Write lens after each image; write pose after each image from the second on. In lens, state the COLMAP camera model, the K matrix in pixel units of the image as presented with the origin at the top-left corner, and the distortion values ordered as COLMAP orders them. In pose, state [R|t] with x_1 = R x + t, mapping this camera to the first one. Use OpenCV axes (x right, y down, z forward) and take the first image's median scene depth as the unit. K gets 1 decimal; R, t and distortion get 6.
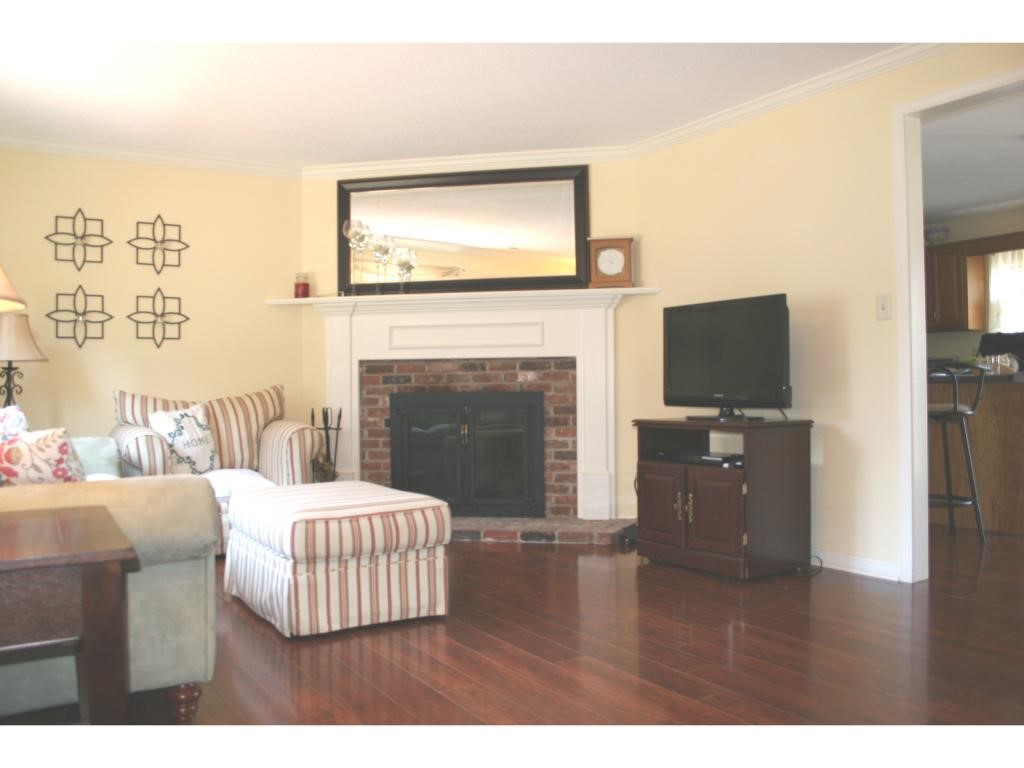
lens RADIAL K [[882.7, 0, 504.1], [0, 882.7, 384.6], [0, 0, 1]] dist [-0.128237, 0.107898]
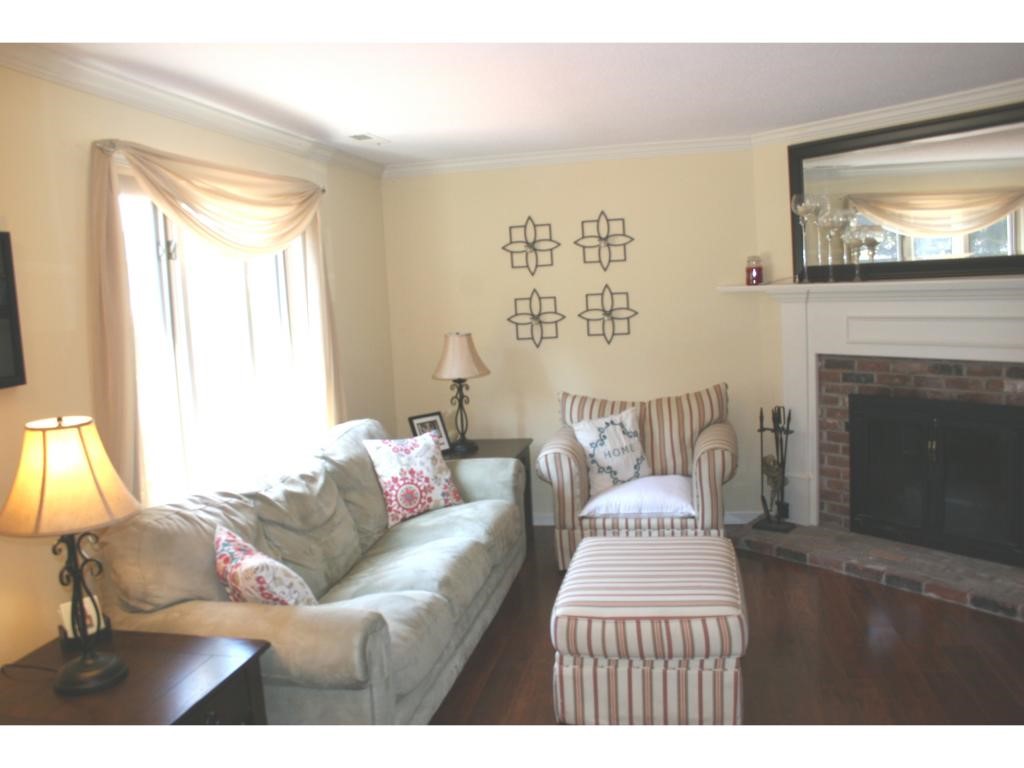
lens RADIAL K [[882.7, 0, 504.1], [0, 882.7, 383.0], [0, 0, 1]] dist [-0.128237, 0.107898]
pose [[0.718149, 0.052739, -0.693888, 0.231554], [0.055562, 0.989595, 0.132719, -0.141492], [0.693668, -0.133865, 0.707746, 0.181066]]
